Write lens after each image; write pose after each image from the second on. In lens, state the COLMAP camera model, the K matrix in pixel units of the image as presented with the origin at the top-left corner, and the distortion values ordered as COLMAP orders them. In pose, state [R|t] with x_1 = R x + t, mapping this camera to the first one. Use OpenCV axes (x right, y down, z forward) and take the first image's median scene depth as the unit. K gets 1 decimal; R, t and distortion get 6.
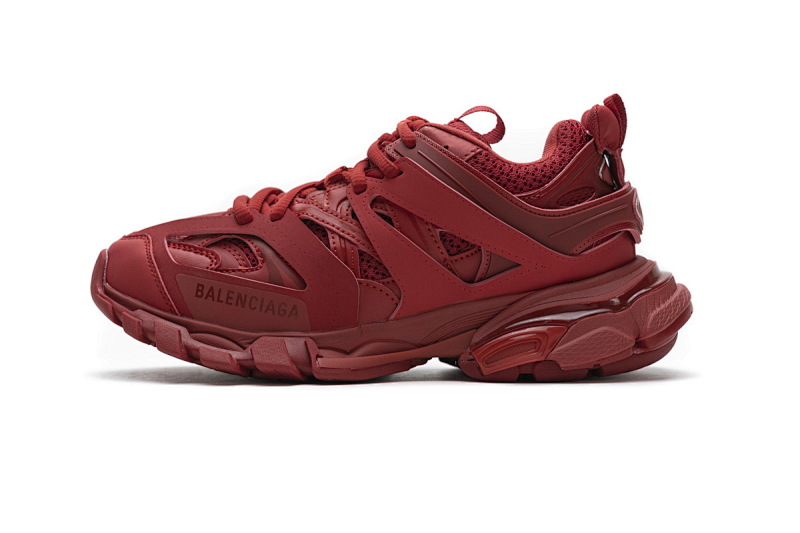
lens RADIAL K [[1438.7, 0, 403.7], [0, 1438.7, 262.0], [0, 0, 1]] dist [-0.004872, 0.000000]
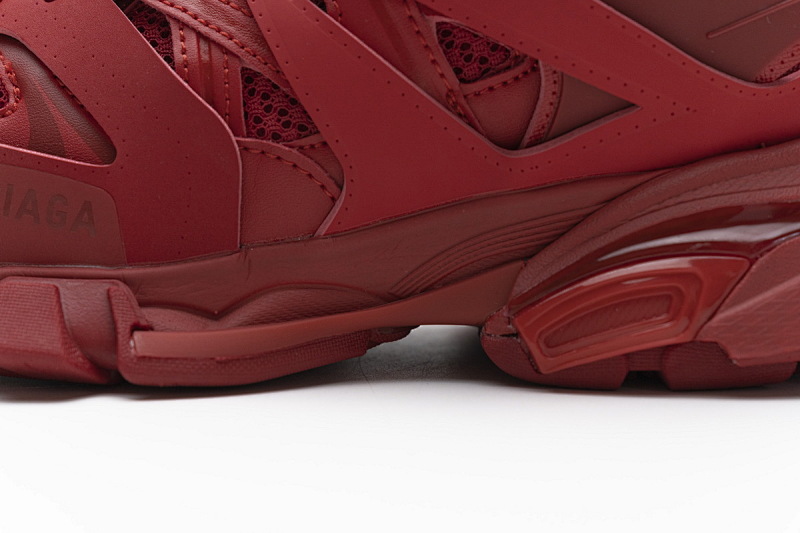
lens RADIAL K [[1438.7, 0, 392.6], [0, 1438.7, 247.0], [0, 0, 1]] dist [-0.004872, 0.000000]
pose [[0.998907, 0.007529, -0.046121, 0.031541], [-0.003134, 0.995508, 0.094627, 0.003573], [0.046627, -0.094379, 0.994444, 0.584575]]
